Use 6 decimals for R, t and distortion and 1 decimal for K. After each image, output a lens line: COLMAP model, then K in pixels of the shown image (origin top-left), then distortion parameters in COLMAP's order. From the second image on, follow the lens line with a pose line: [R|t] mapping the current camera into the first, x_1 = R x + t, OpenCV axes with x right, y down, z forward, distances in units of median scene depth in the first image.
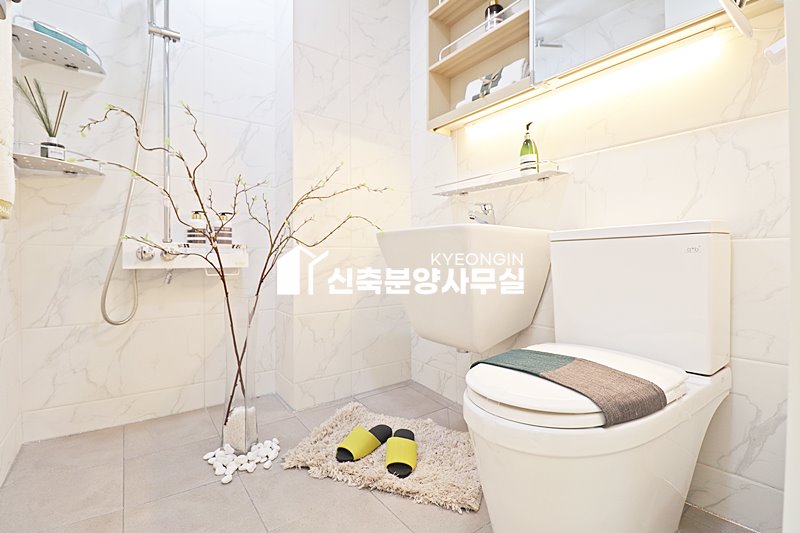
lens RADIAL K [[369.5, 0, 397.8], [0, 369.5, 262.4], [0, 0, 1]] dist [-0.023398, -0.001099]
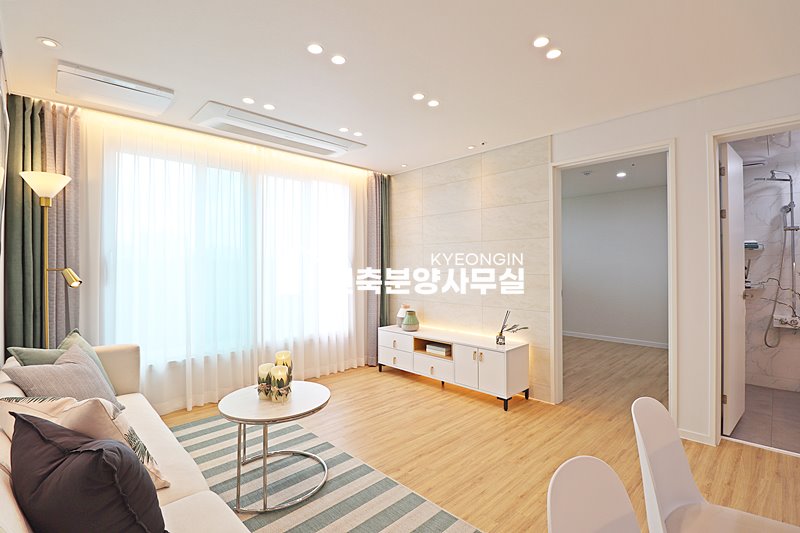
lens RADIAL K [[369.5, 0, 397.8], [0, 369.5, 262.4], [0, 0, 1]] dist [-0.023398, -0.001099]
pose [[0.120096, -0.004563, -0.992752, 1.424472], [0.002017, 0.999988, -0.004352, -0.415832], [0.992760, -0.001480, 0.120104, -1.909170]]
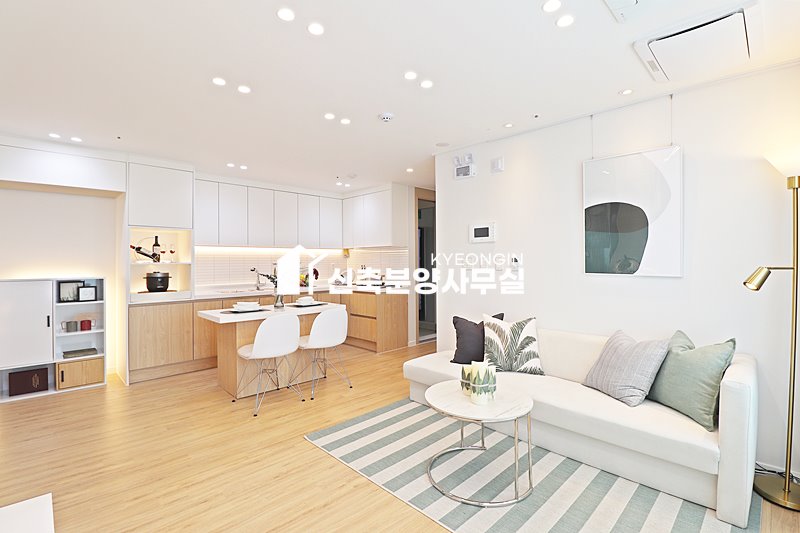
lens RADIAL K [[363.2, 0, 399.0], [0, 363.2, 259.6], [0, 0, 1]] dist [-0.022028, -0.000467]
pose [[-0.126613, 0.004616, 0.991941, -1.491149], [0.008000, 0.999961, -0.003632, -0.429970], [-0.991920, 0.007475, -0.126645, -1.720768]]
